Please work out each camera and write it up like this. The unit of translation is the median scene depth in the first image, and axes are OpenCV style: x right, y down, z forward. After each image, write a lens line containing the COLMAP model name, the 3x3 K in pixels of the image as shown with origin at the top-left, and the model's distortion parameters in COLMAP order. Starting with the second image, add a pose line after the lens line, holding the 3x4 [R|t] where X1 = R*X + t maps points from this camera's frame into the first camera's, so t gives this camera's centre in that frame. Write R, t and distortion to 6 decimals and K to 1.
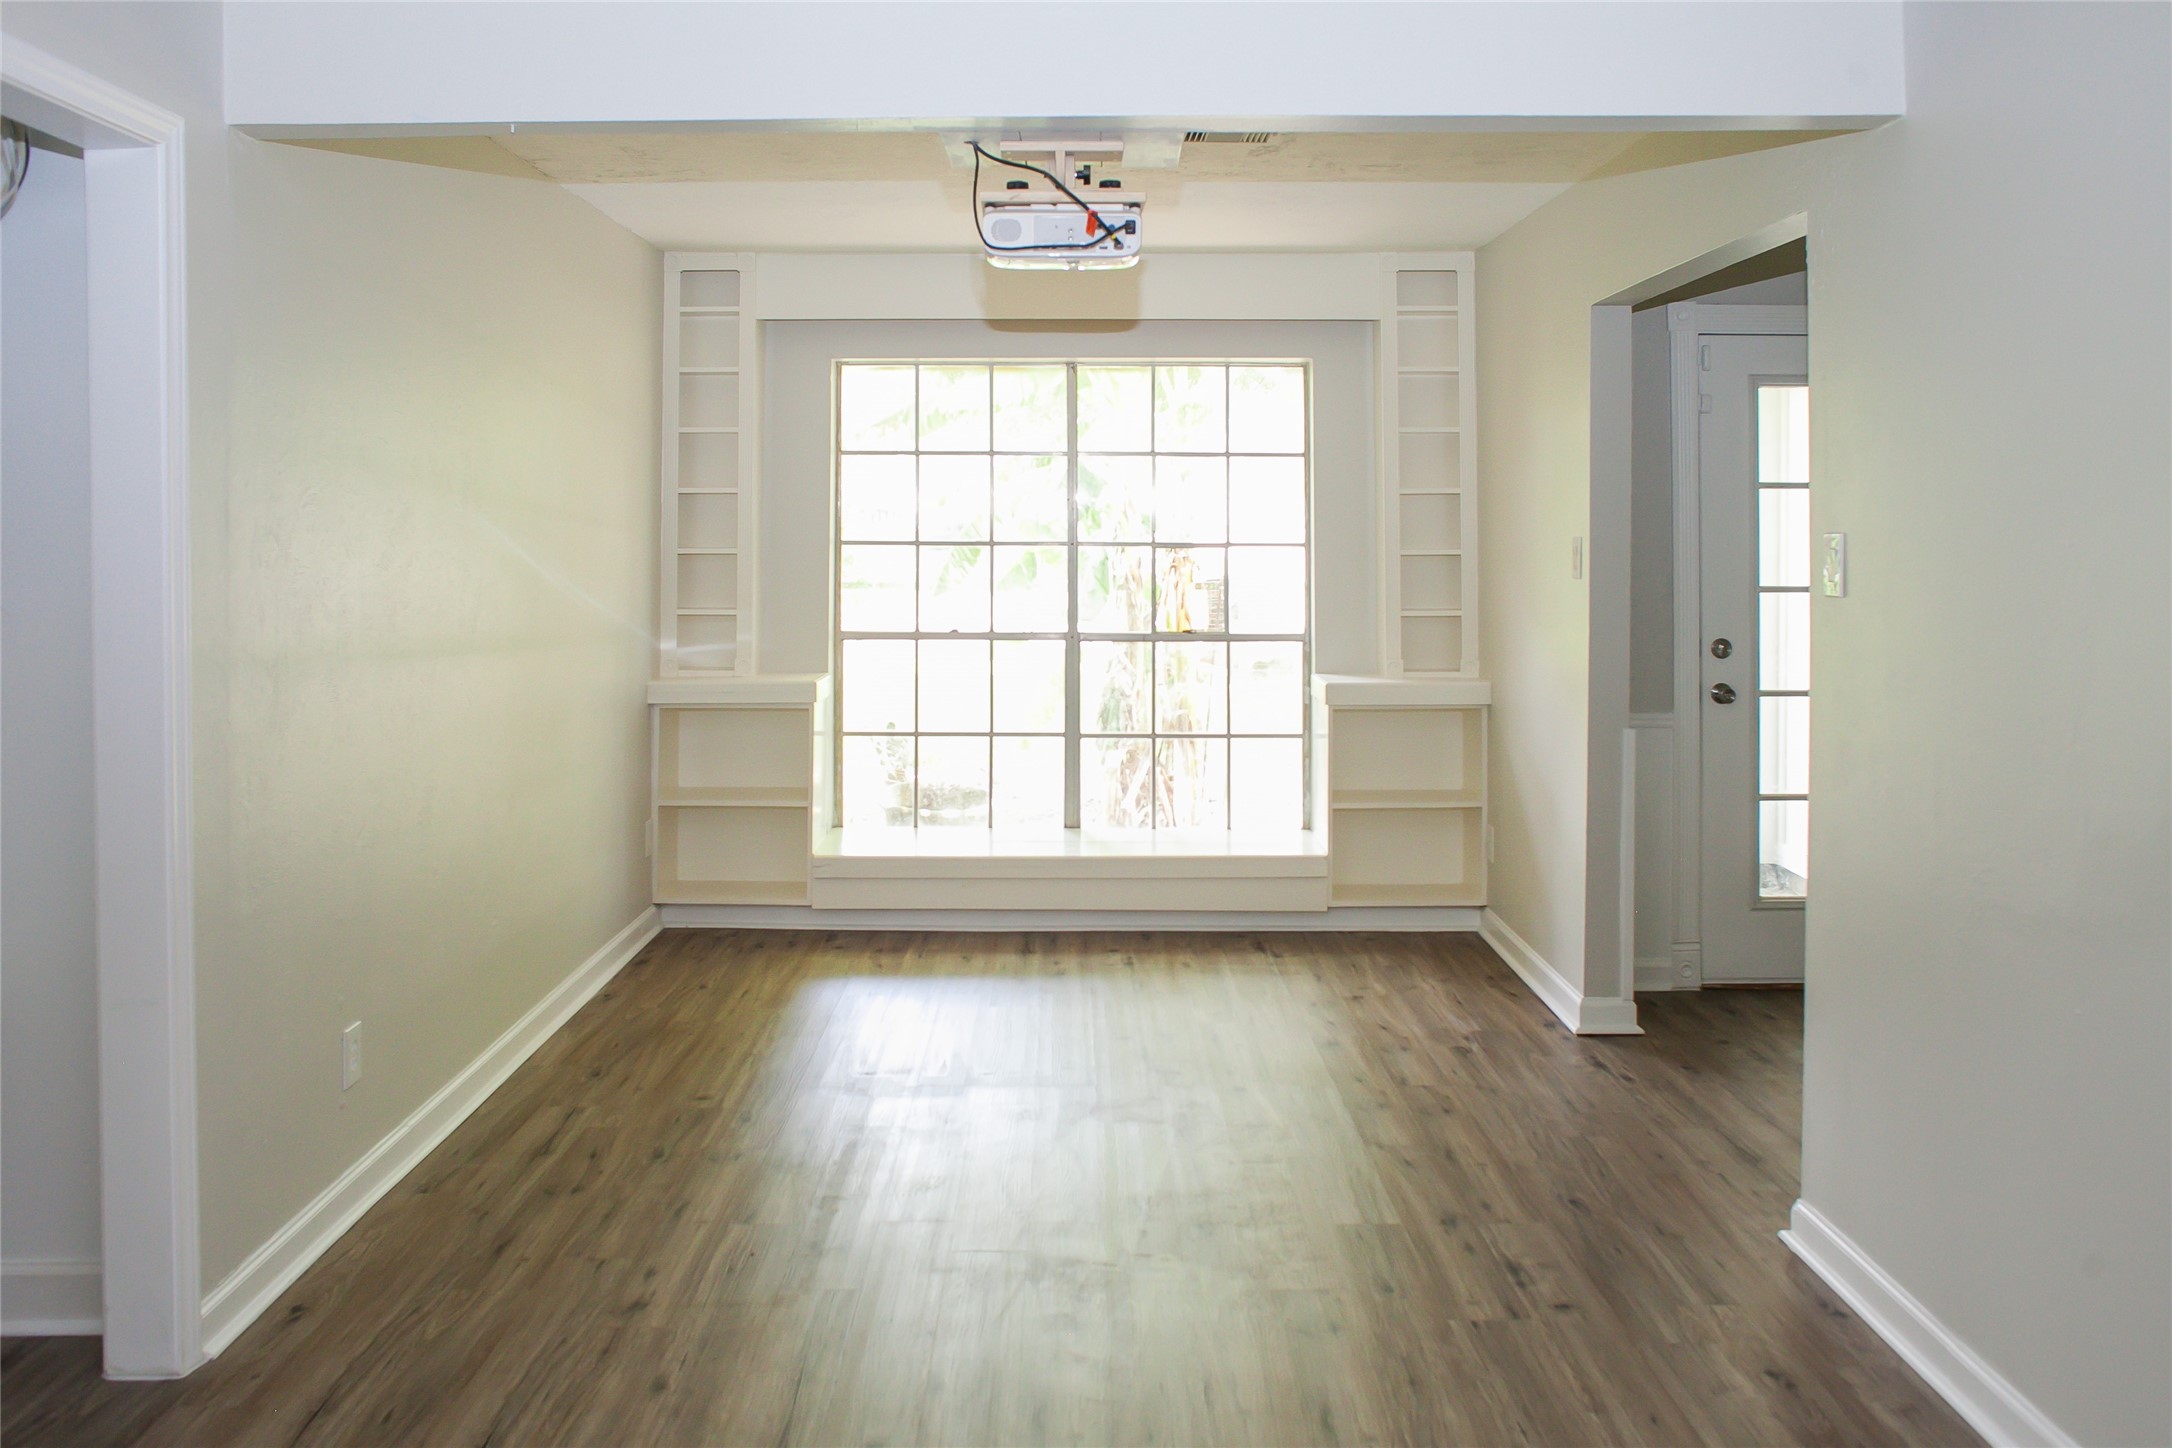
lens RADIAL K [[1788.0, 0, 1086.4], [0, 1788.0, 545.7], [0, 0, 1]] dist [-0.102279, 0.135676]
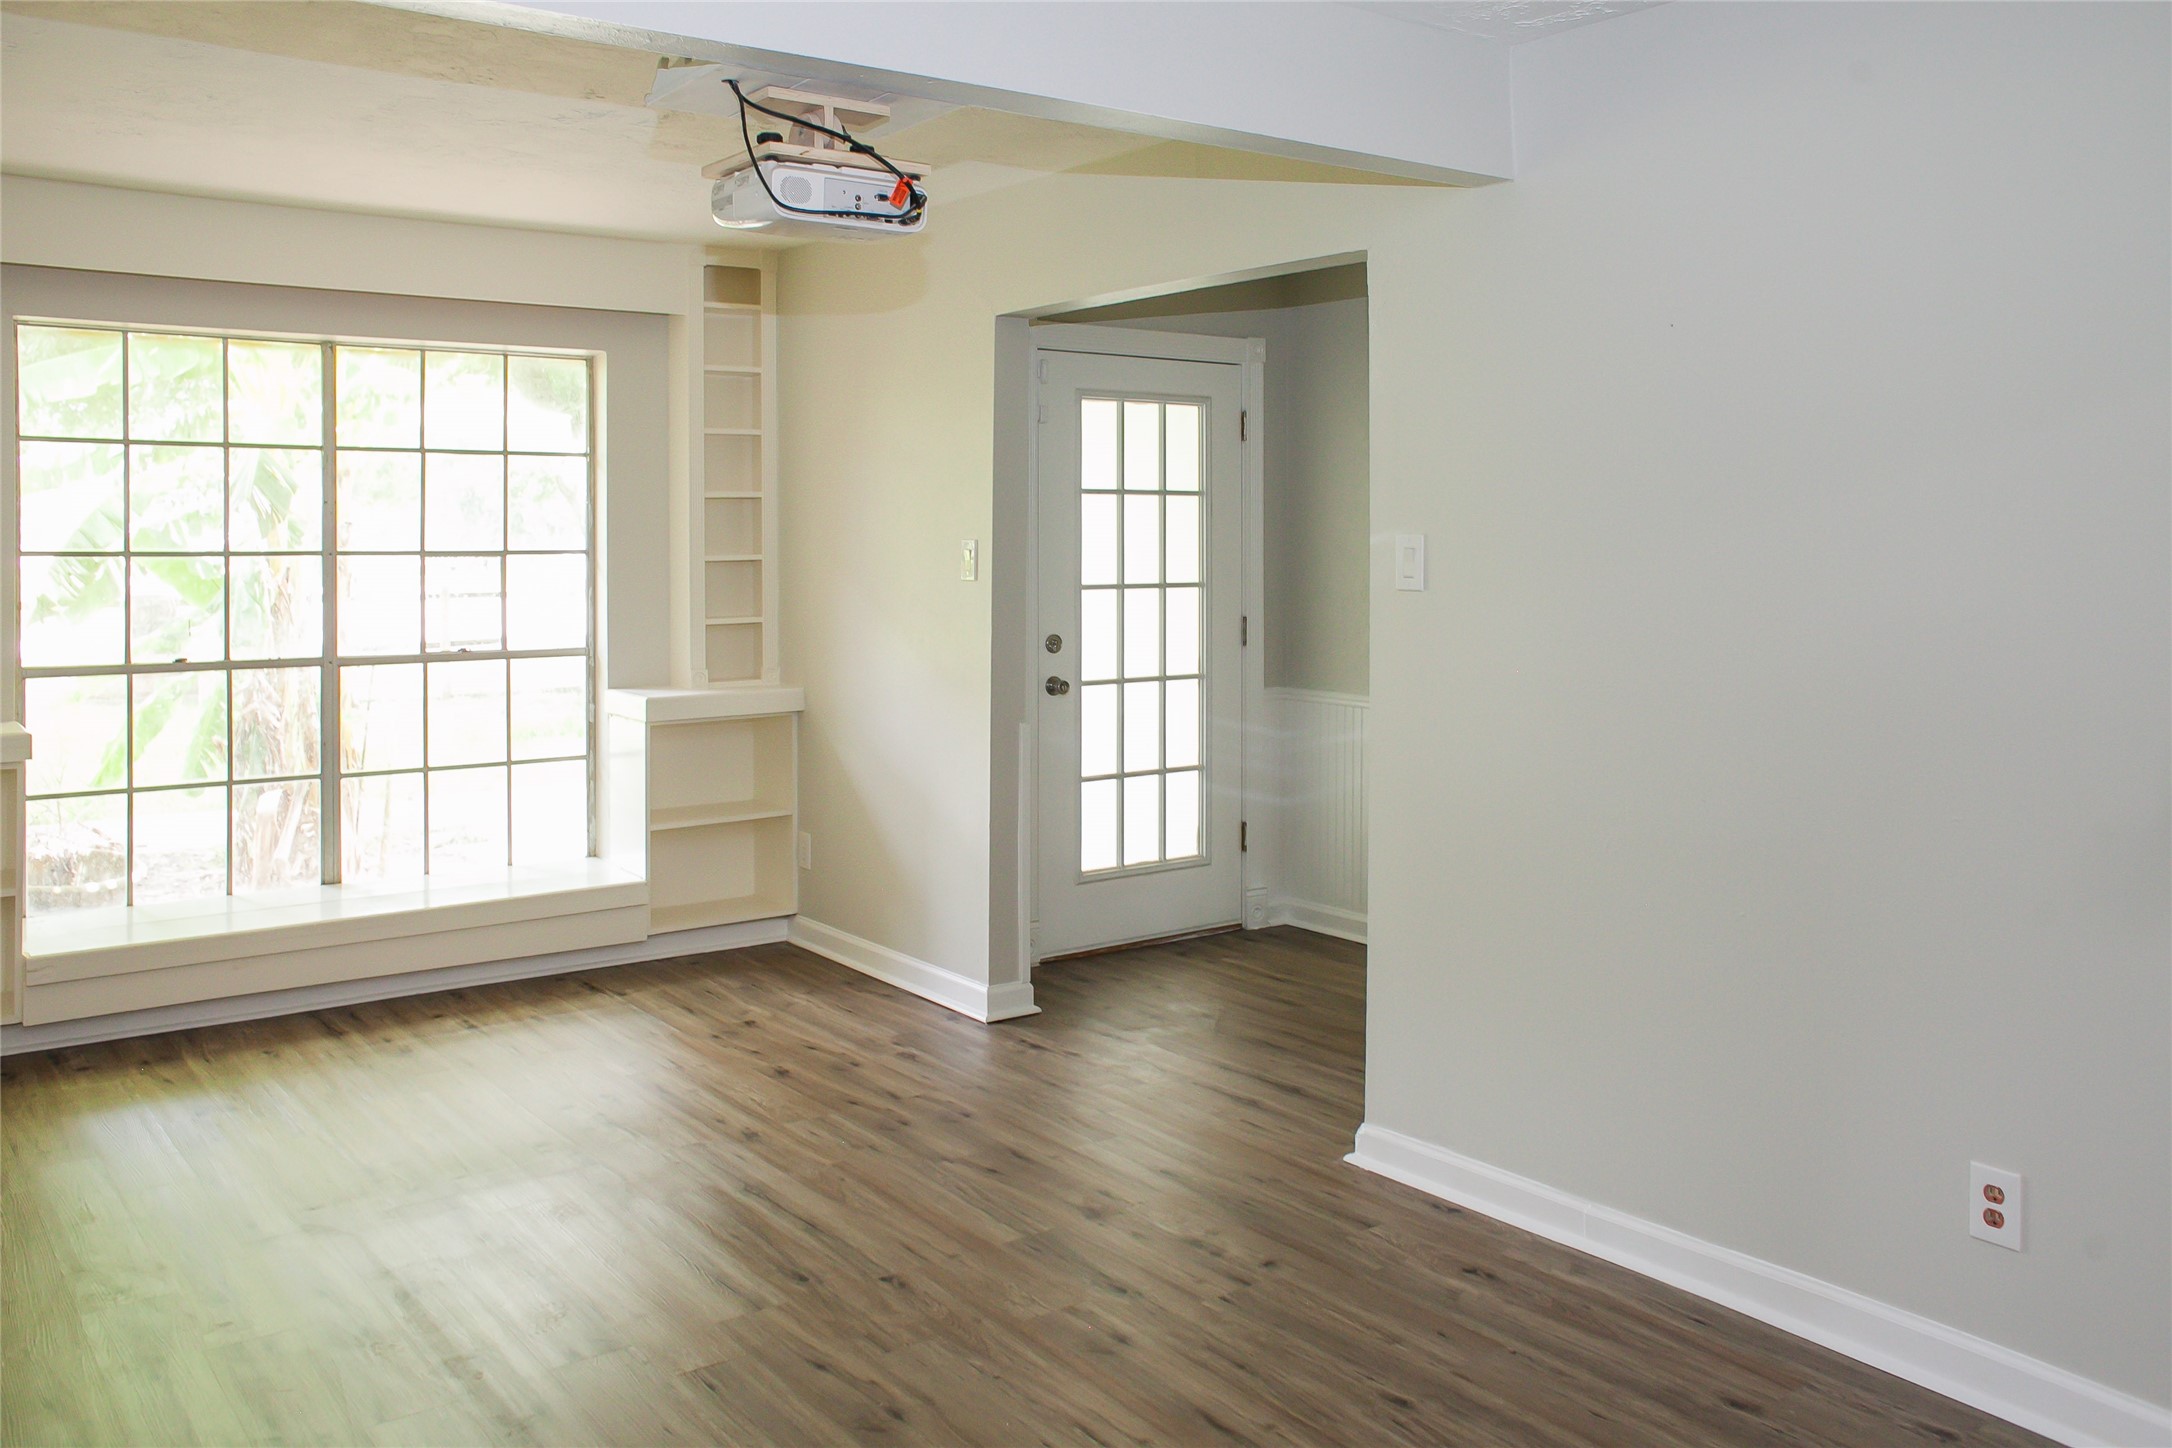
lens RADIAL K [[1775.3, 0, 1086.7], [0, 1775.3, 572.8], [0, 0, 1]] dist [-0.065843, 0.075759]
pose [[0.805728, -0.017223, 0.592036, -0.228833], [0.010732, 0.999838, 0.014481, 0.000036], [-0.592189, -0.005314, 0.805782, 0.110406]]
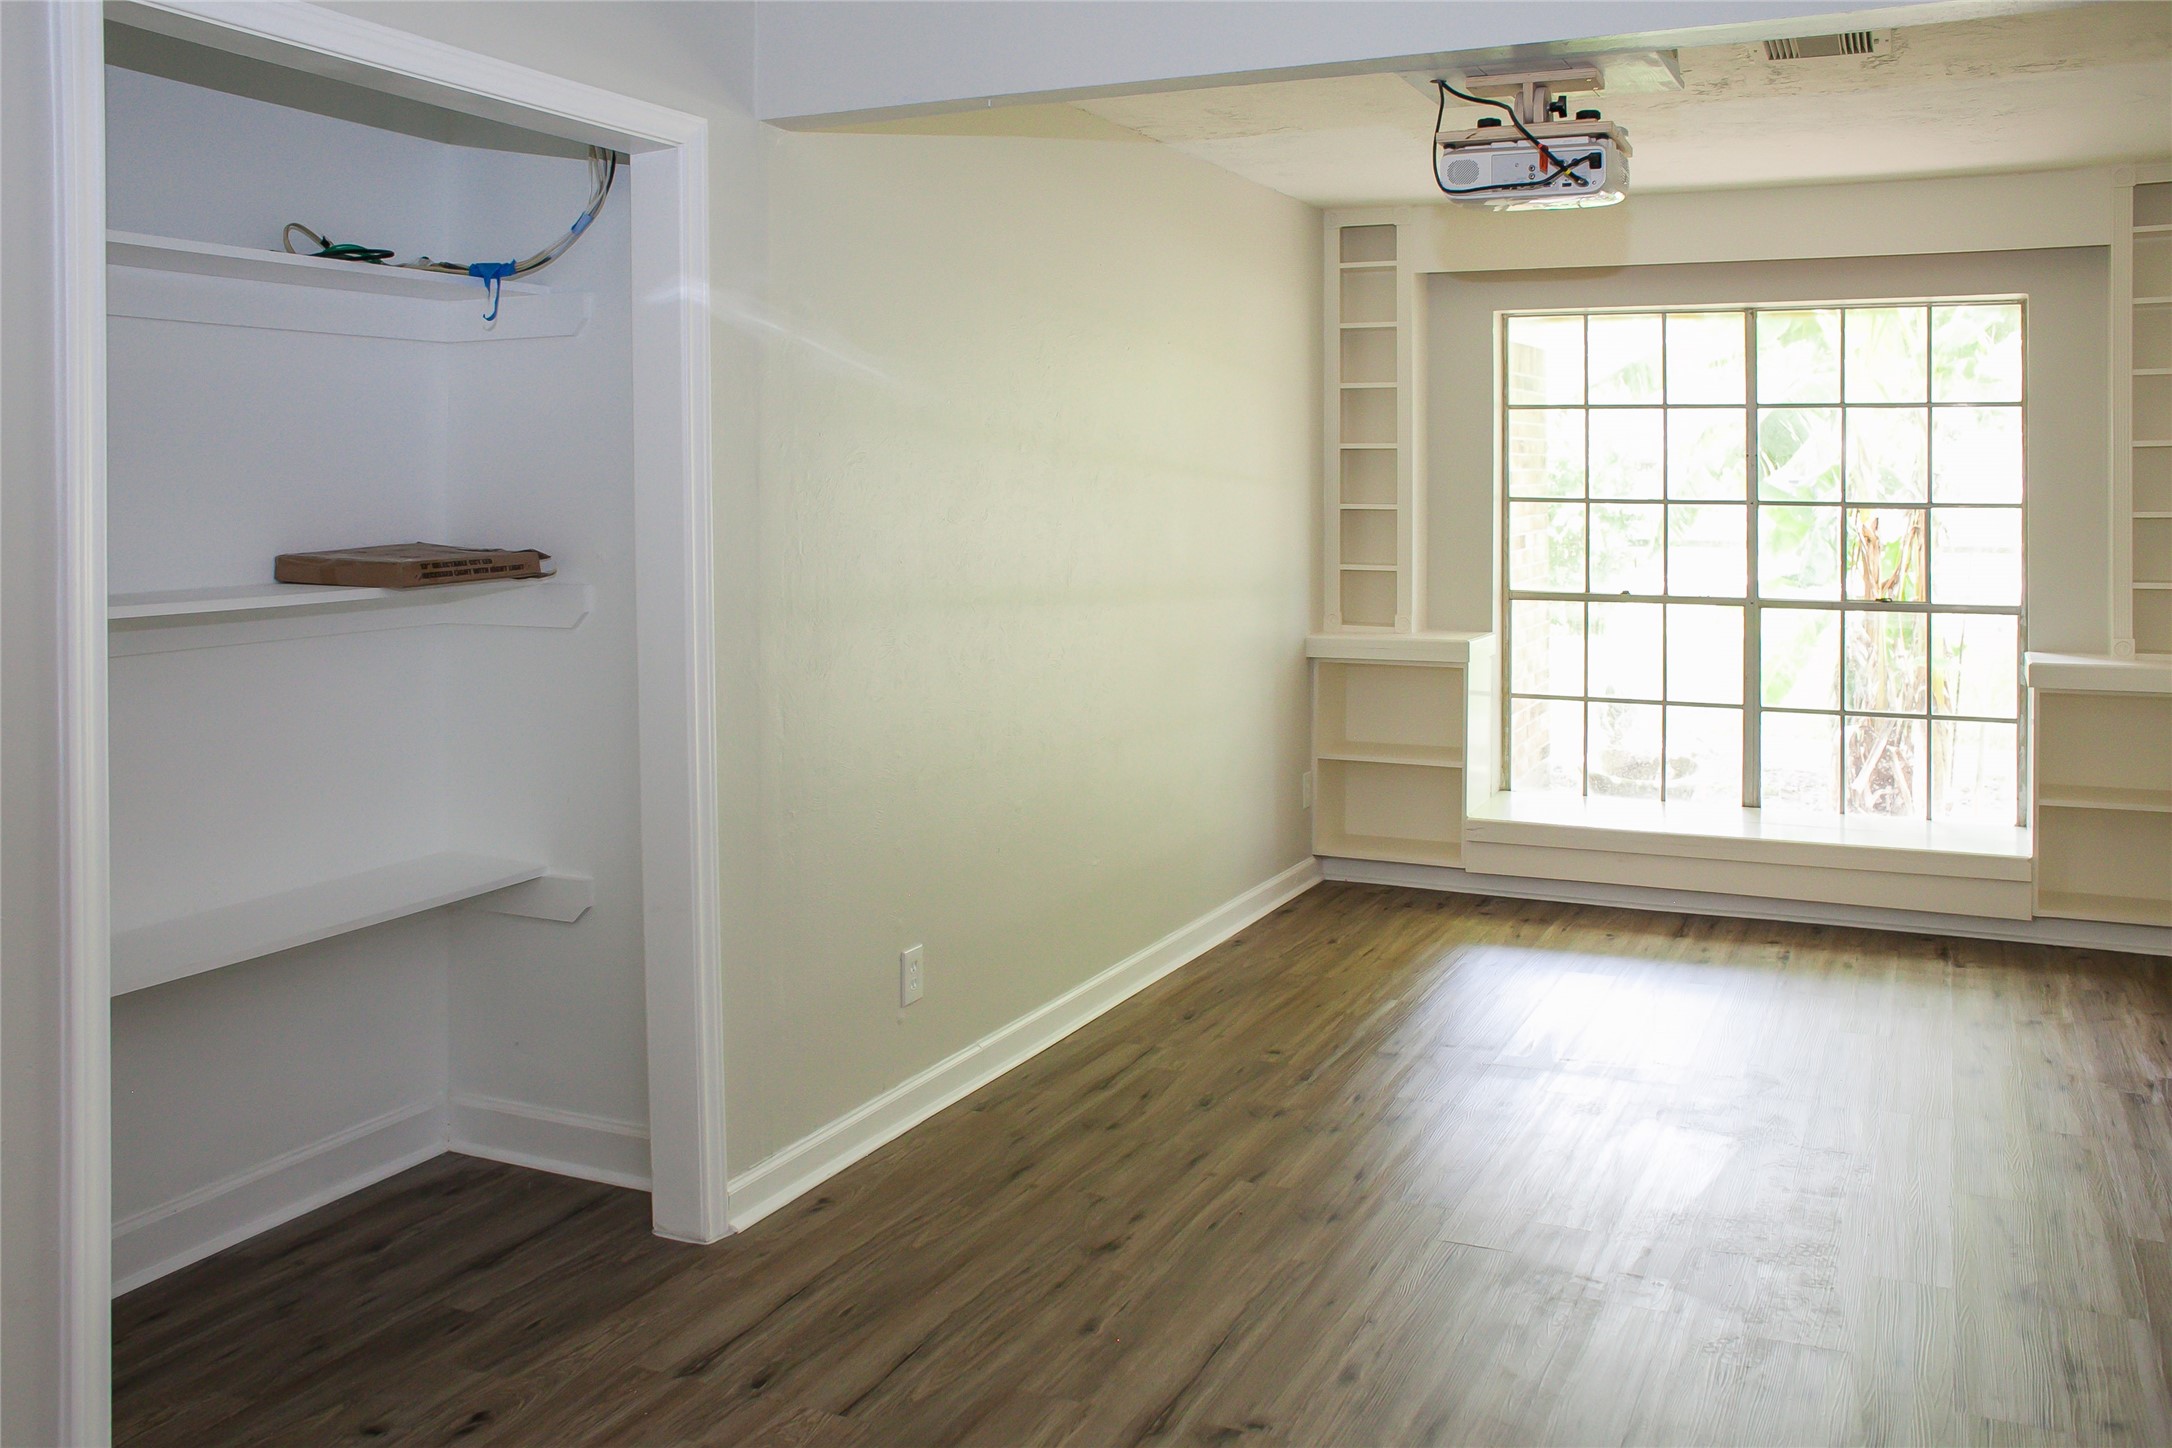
lens RADIAL K [[1800.1, 0, 1267.4], [0, 1800.1, 538.4], [0, 0, 1]] dist [-0.022094, 0.008523]
pose [[0.929702, 0.013707, -0.368056, 0.108672], [-0.006072, 0.999742, 0.021894, -0.001584], [0.368262, -0.018120, 0.929546, 0.036897]]
